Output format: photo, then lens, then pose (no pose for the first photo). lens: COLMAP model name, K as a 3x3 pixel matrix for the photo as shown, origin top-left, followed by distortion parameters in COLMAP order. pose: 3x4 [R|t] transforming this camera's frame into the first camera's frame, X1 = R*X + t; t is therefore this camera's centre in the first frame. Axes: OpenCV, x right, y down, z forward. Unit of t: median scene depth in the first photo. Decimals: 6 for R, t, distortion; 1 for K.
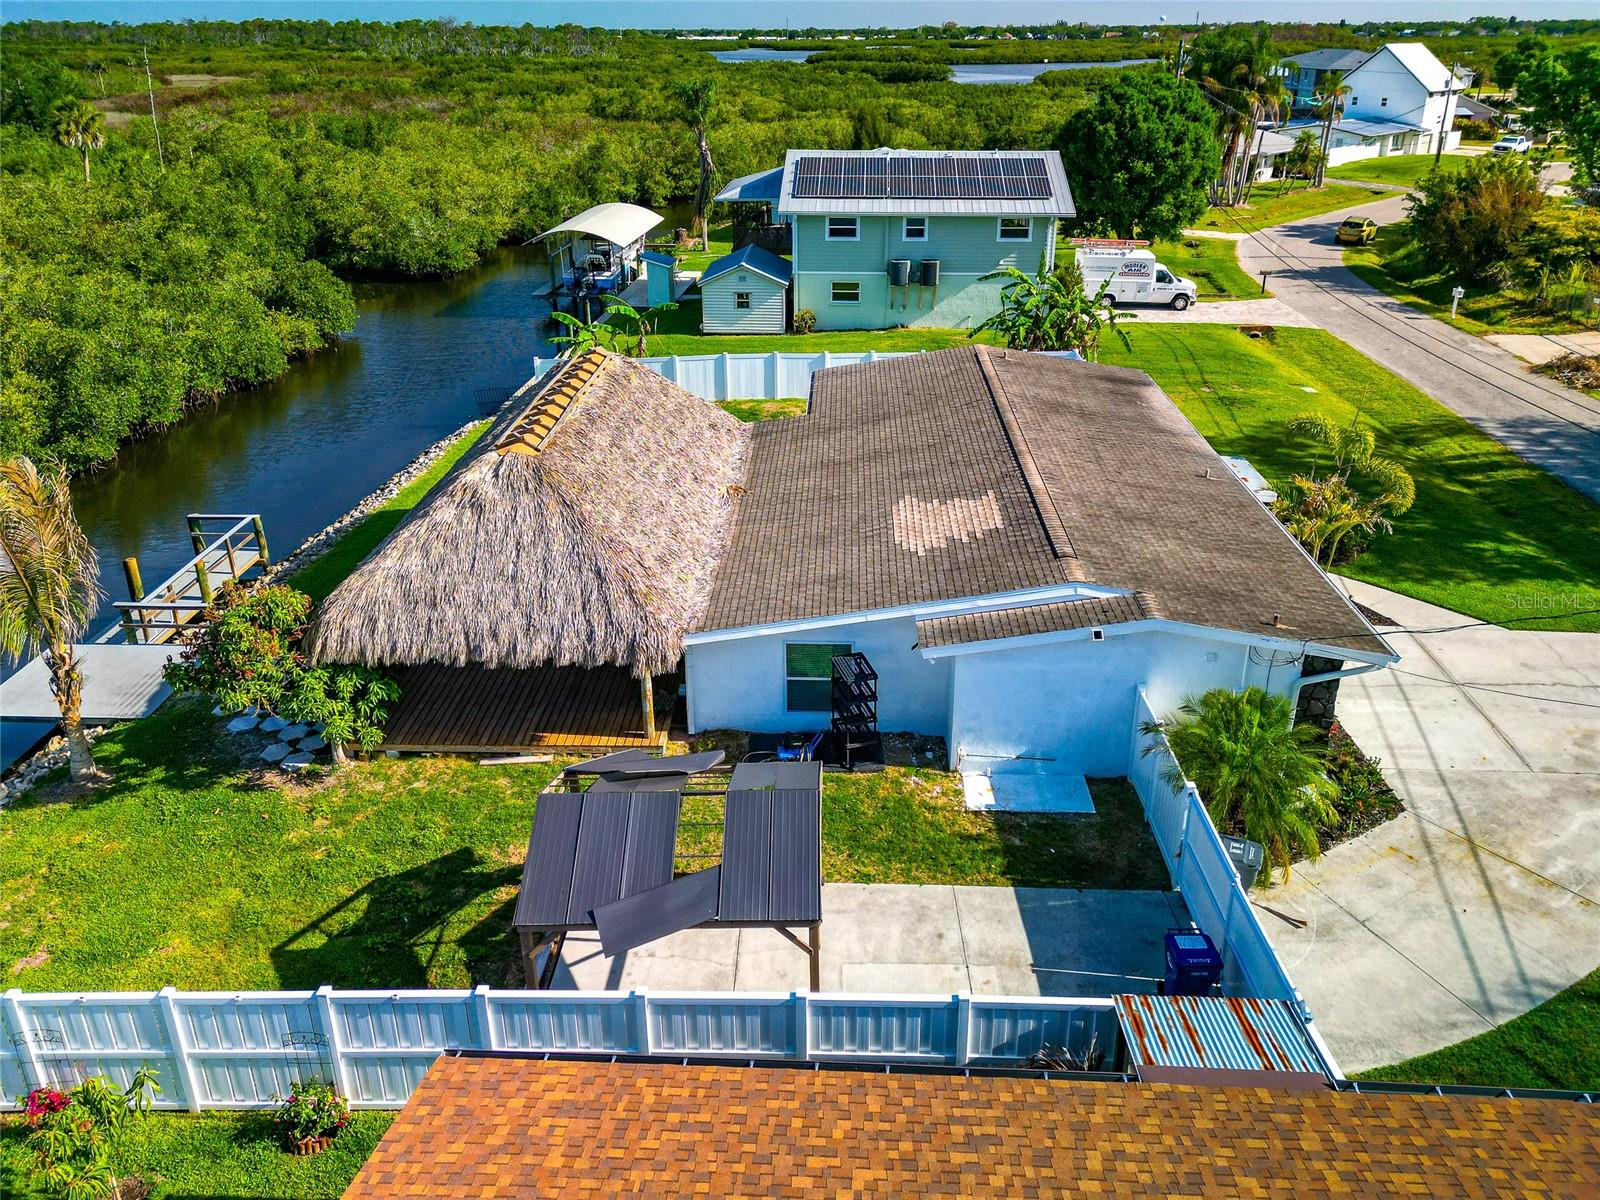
lens RADIAL K [[1154.7, 0, 797.7], [0, 1154.7, 520.8], [0, 0, 1]] dist [0.071947, -0.058713]
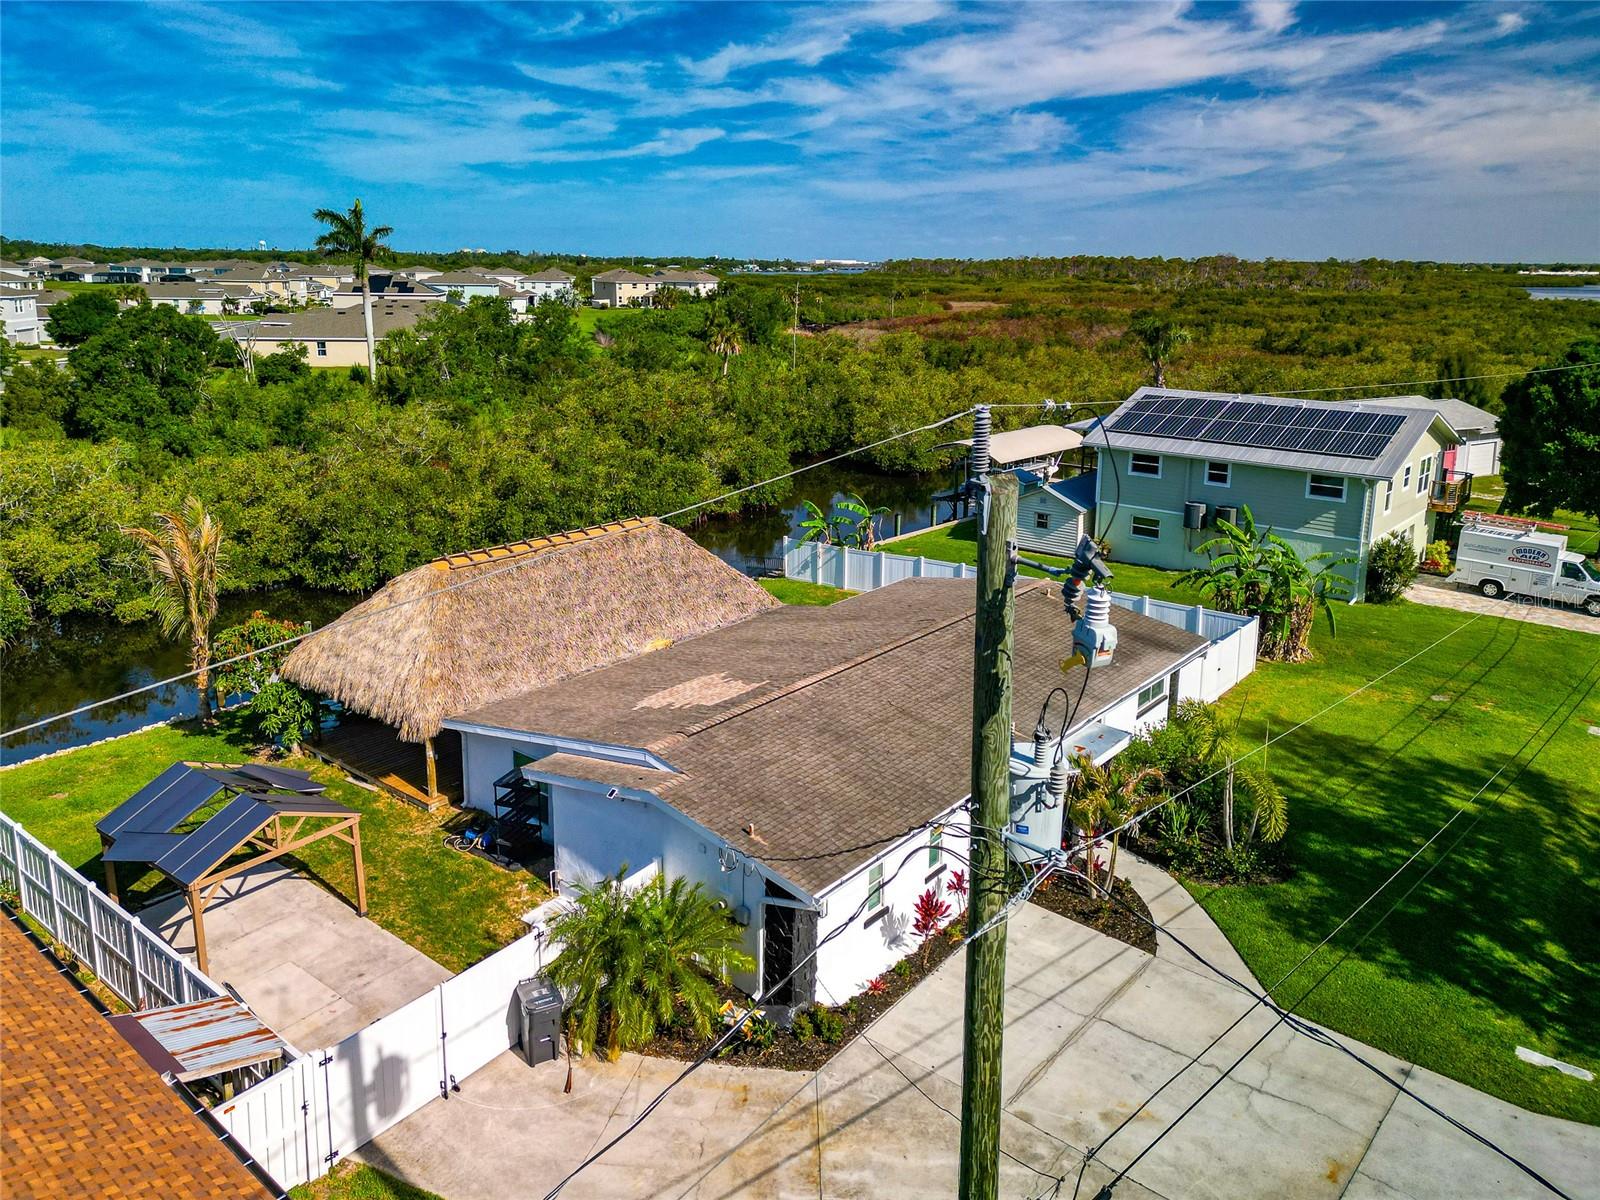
lens RADIAL K [[1165.7, 0, 792.7], [0, 1165.7, 472.7], [0, 0, 1]] dist [0.058884, -0.068140]
pose [[0.791137, 0.115524, -0.600630, 0.715648], [-0.243918, 0.960125, -0.136616, -0.061443], [0.560897, 0.254586, 0.787769, 0.072254]]
